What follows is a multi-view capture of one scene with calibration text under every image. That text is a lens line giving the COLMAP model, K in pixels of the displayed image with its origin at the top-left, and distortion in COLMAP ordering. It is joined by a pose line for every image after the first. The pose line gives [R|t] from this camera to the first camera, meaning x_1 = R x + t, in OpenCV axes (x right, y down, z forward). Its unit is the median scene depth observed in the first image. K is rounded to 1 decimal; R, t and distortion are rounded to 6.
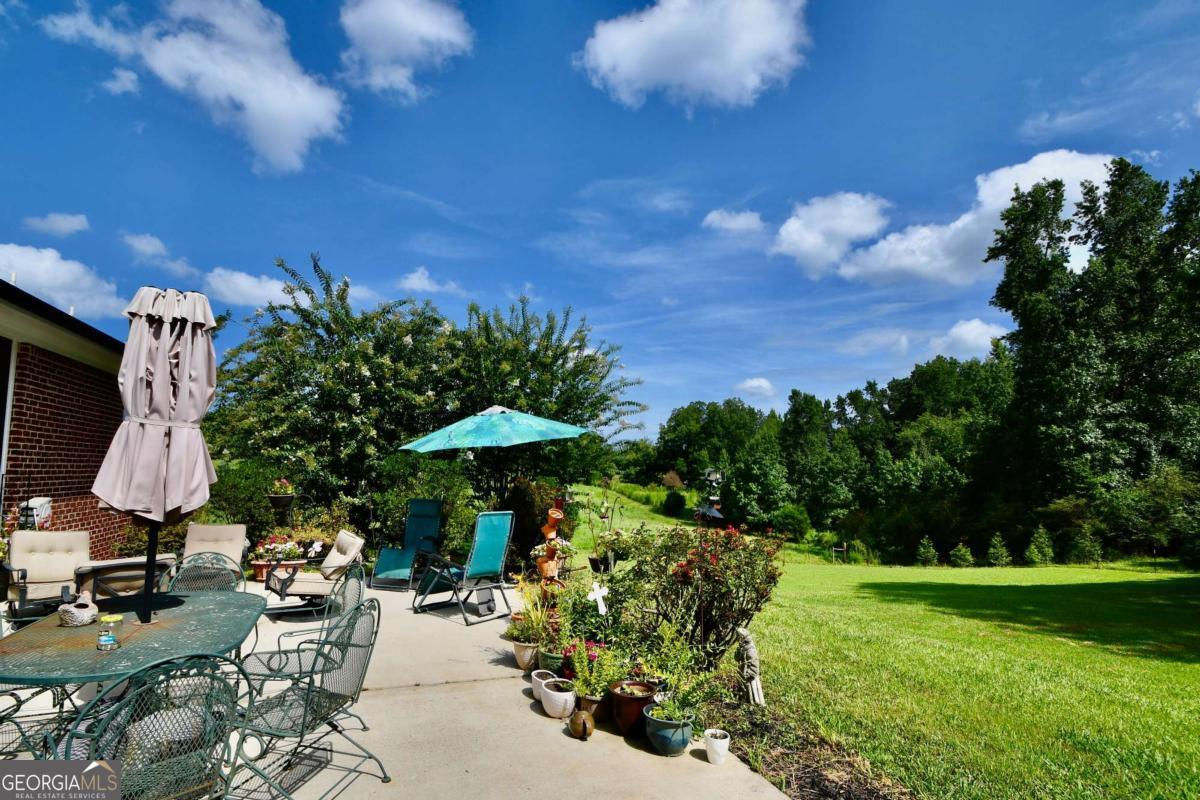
lens RADIAL K [[586.8, 0, 573.6], [0, 586.8, 429.7], [0, 0, 1]] dist [0.017518, -0.020456]
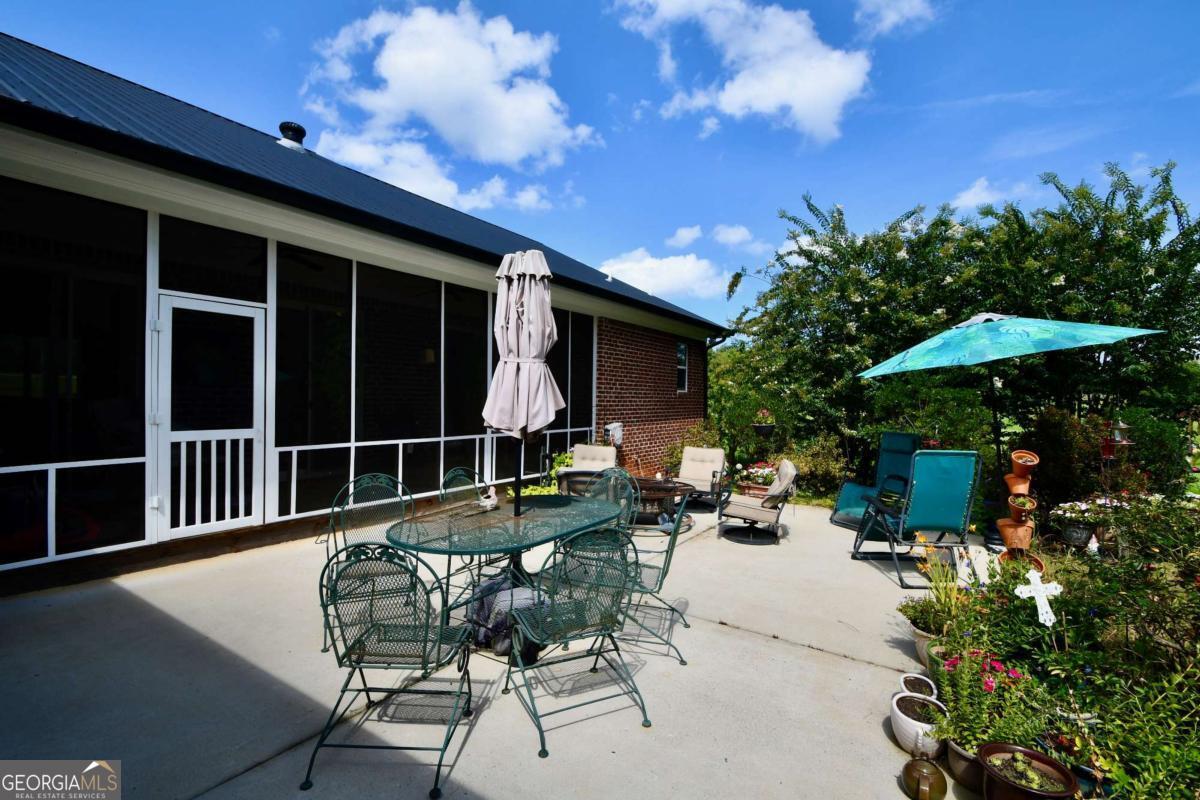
lens RADIAL K [[539.7, 0, 578.4], [0, 539.7, 396.8], [0, 0, 1]] dist [0.000435, -0.012323]
pose [[0.601457, -0.020579, -0.798640, 0.110731], [0.064254, 0.997676, 0.022682, 0.018350], [0.796317, -0.064958, 0.601381, 0.158864]]
